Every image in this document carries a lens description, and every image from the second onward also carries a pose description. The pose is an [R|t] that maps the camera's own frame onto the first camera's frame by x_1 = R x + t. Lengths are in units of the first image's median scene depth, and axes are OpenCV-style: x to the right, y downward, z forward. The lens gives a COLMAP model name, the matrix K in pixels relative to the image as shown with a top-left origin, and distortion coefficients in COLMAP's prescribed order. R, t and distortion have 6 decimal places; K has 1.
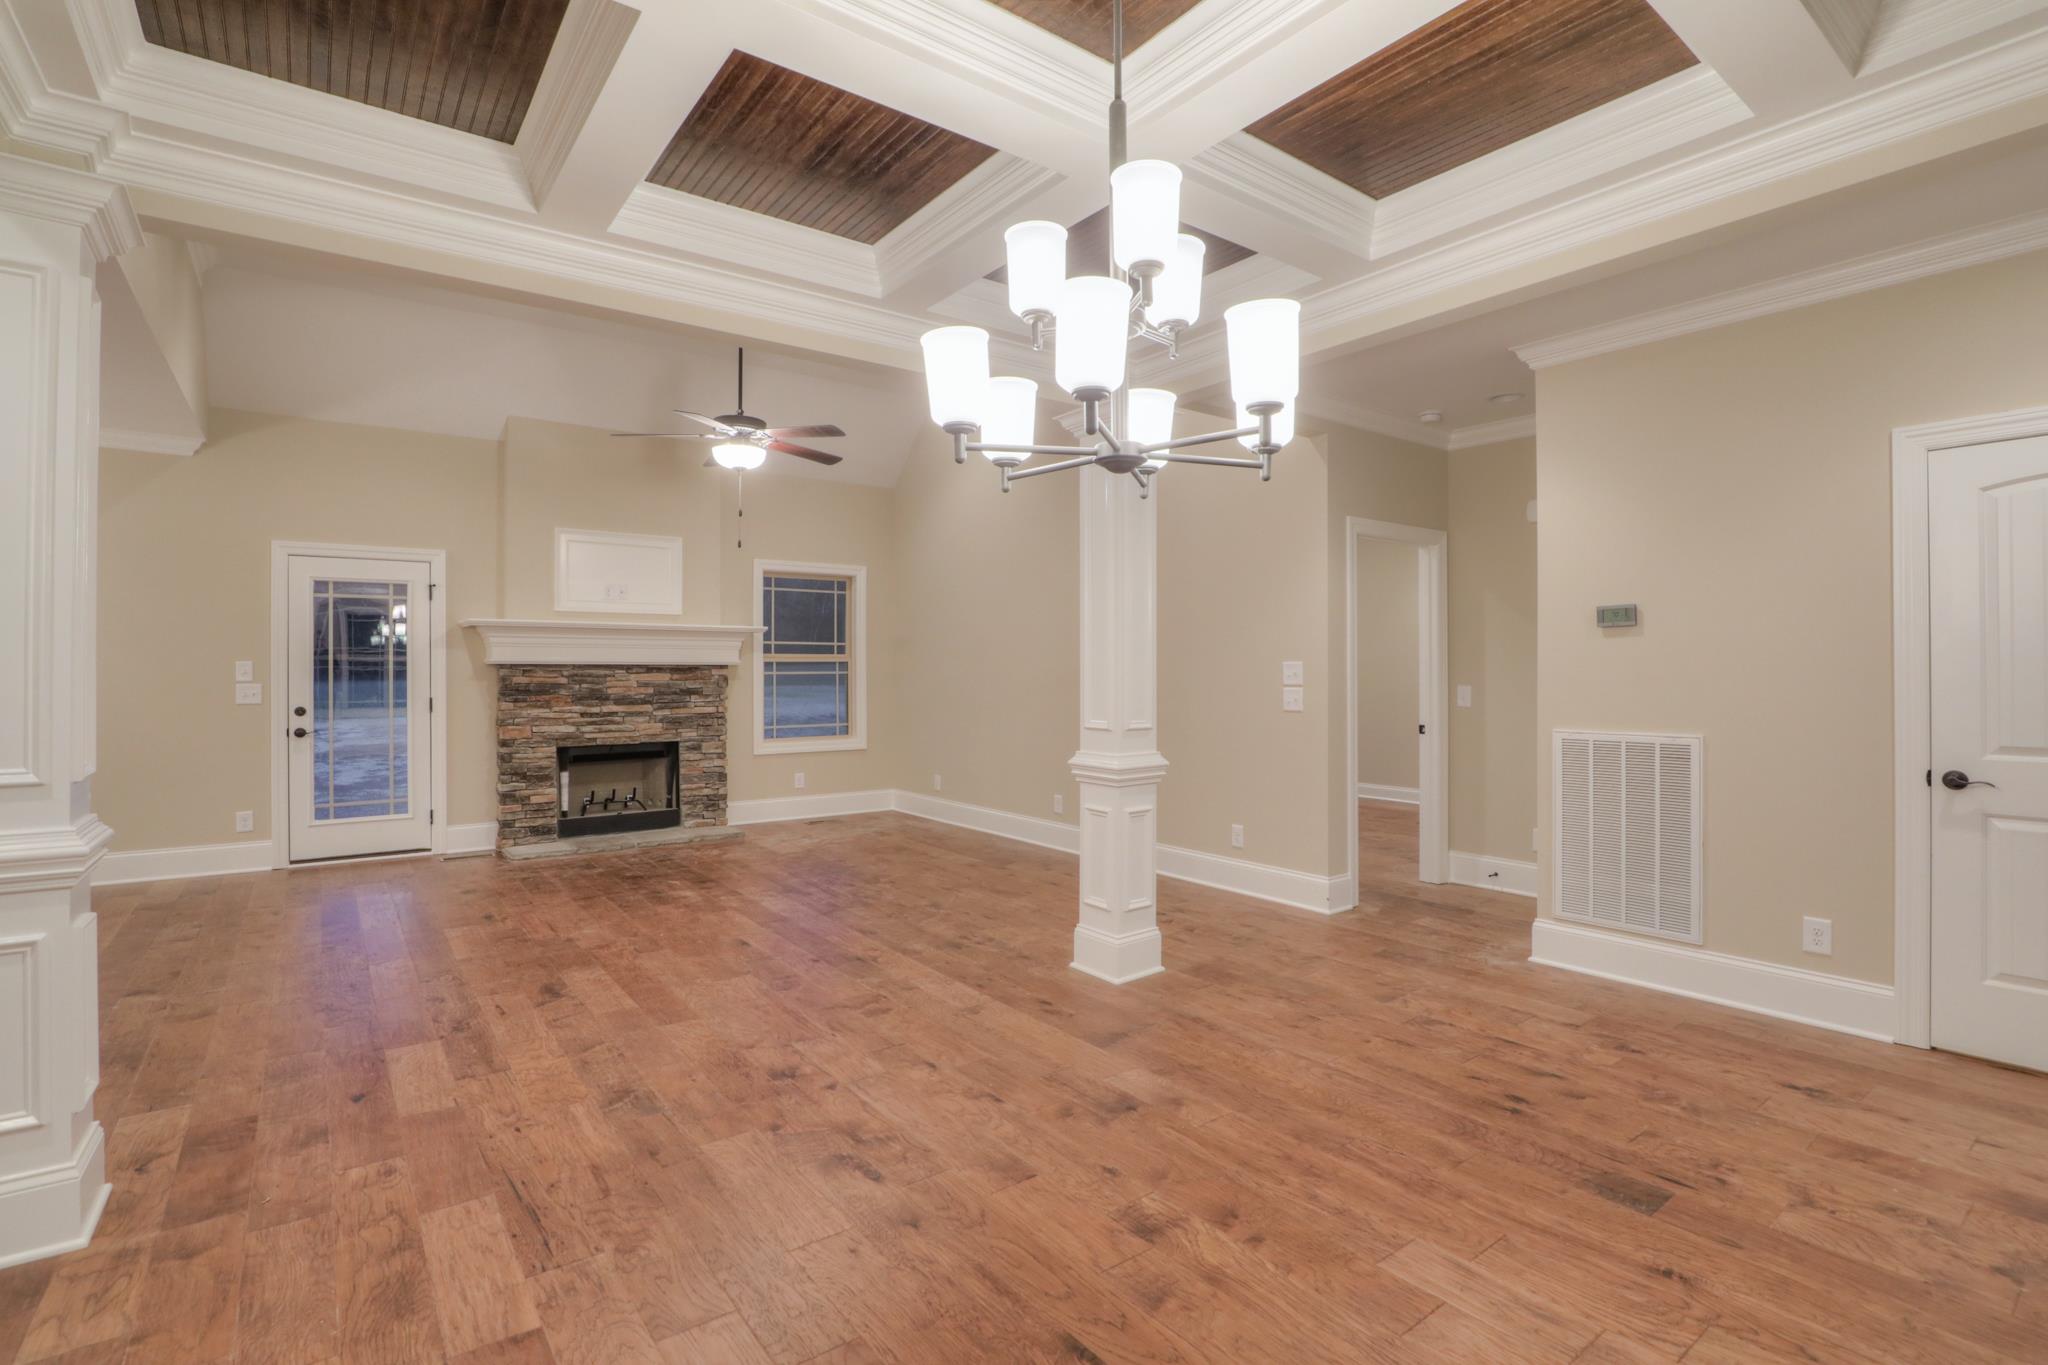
lens RADIAL K [[965.7, 0, 1027.5], [0, 965.7, 668.0], [0, 0, 1]] dist [-0.034436, 0.006310]
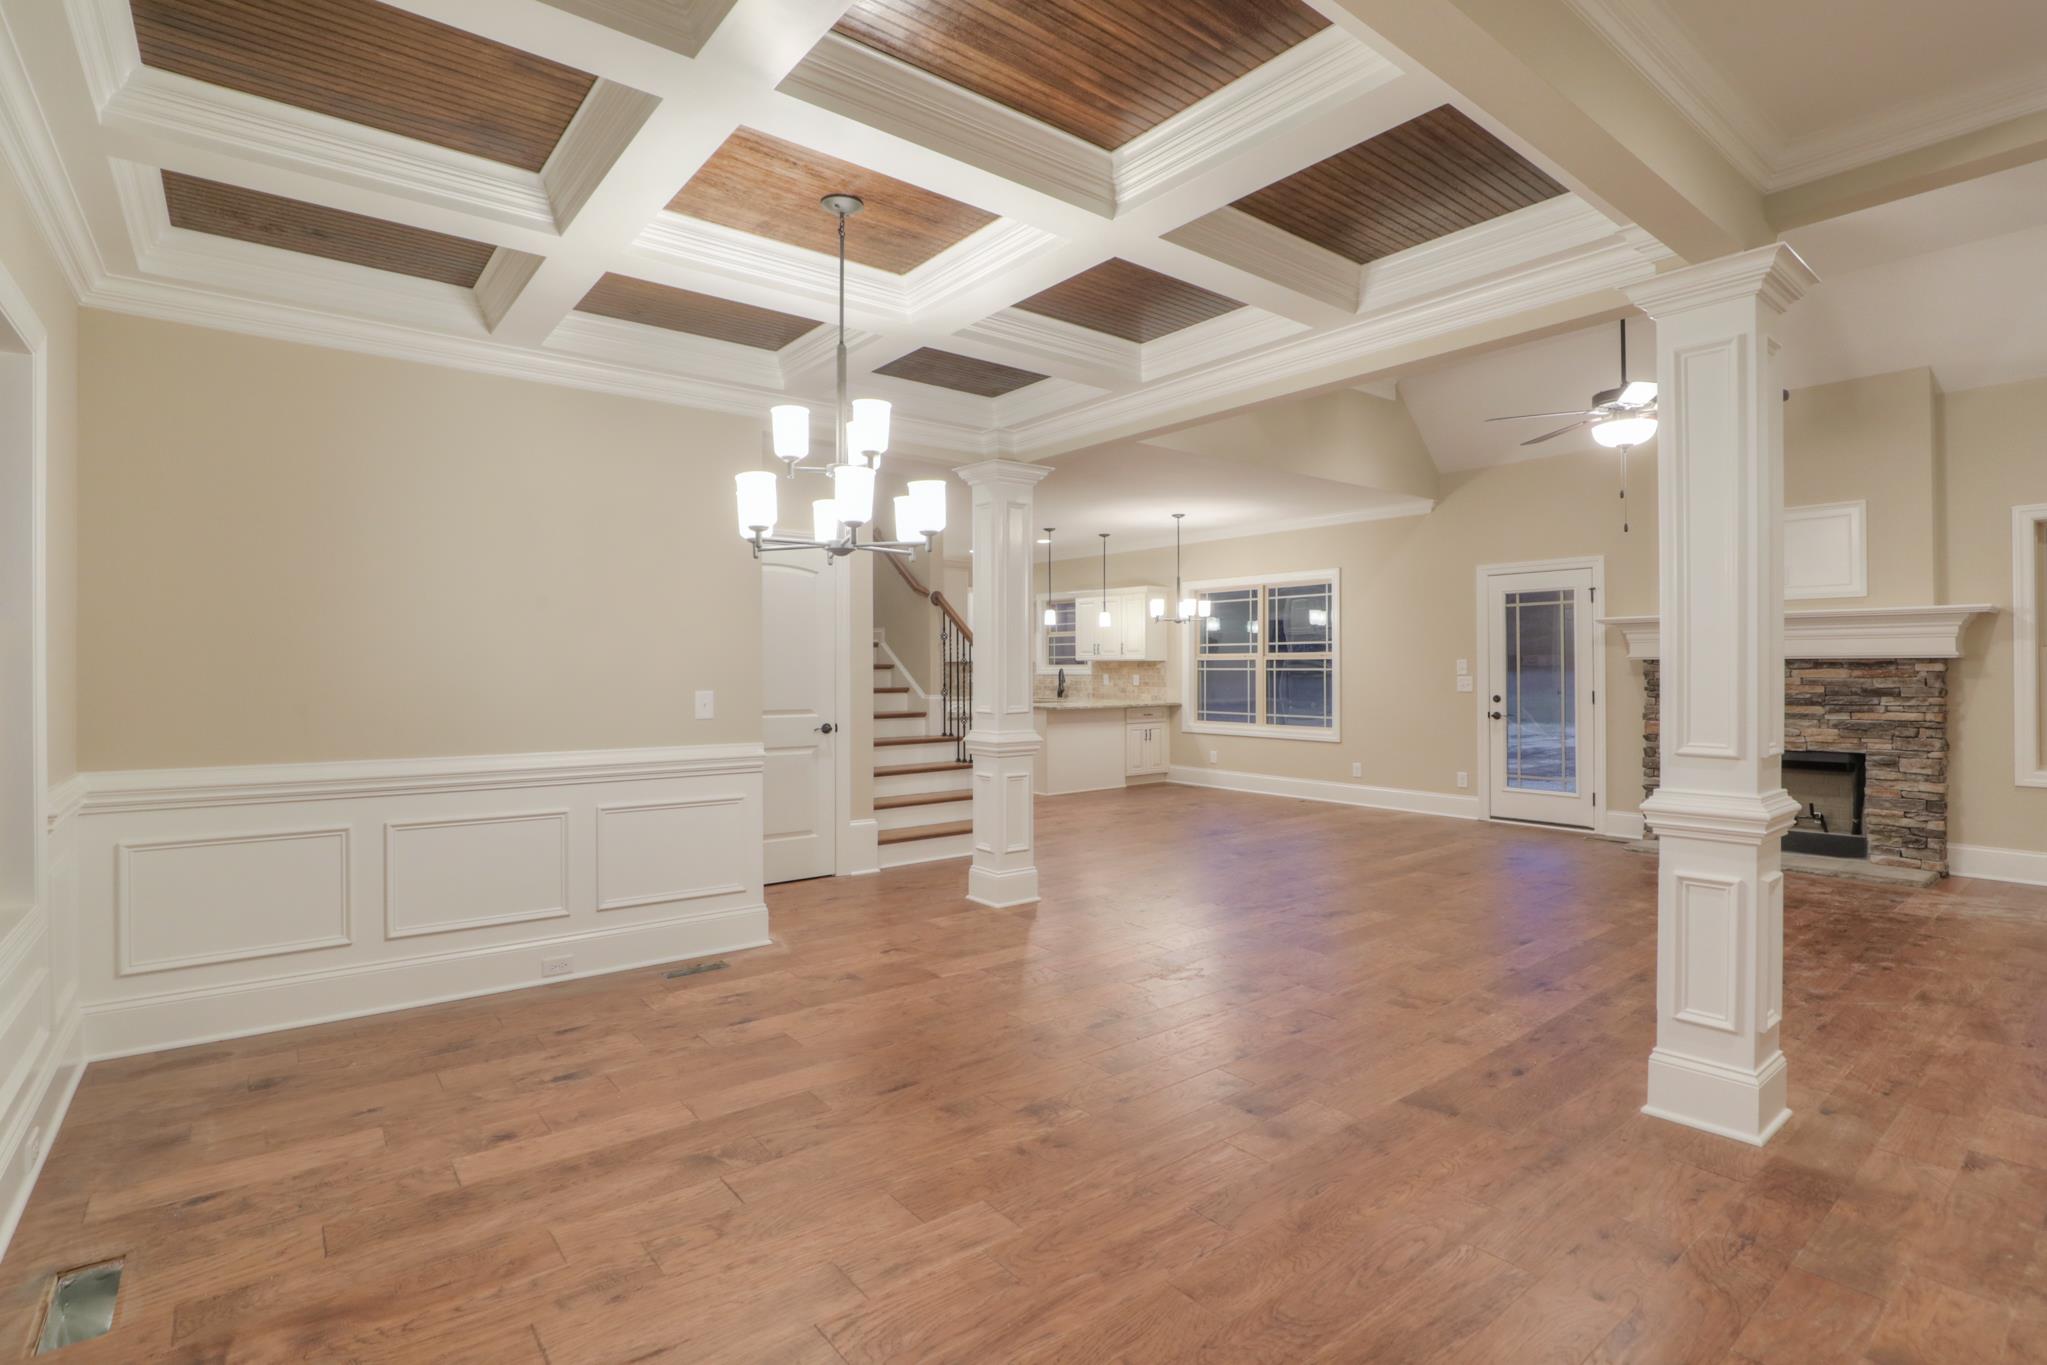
lens RADIAL K [[965.3, 0, 1027.0], [0, 965.3, 668.0], [0, 0, 1]] dist [-0.034436, 0.006310]
pose [[0.030343, 0.001109, -0.999539, 0.632419], [0.005072, 0.999986, 0.001264, 0.000106], [0.999527, -0.005108, 0.030337, 0.432618]]
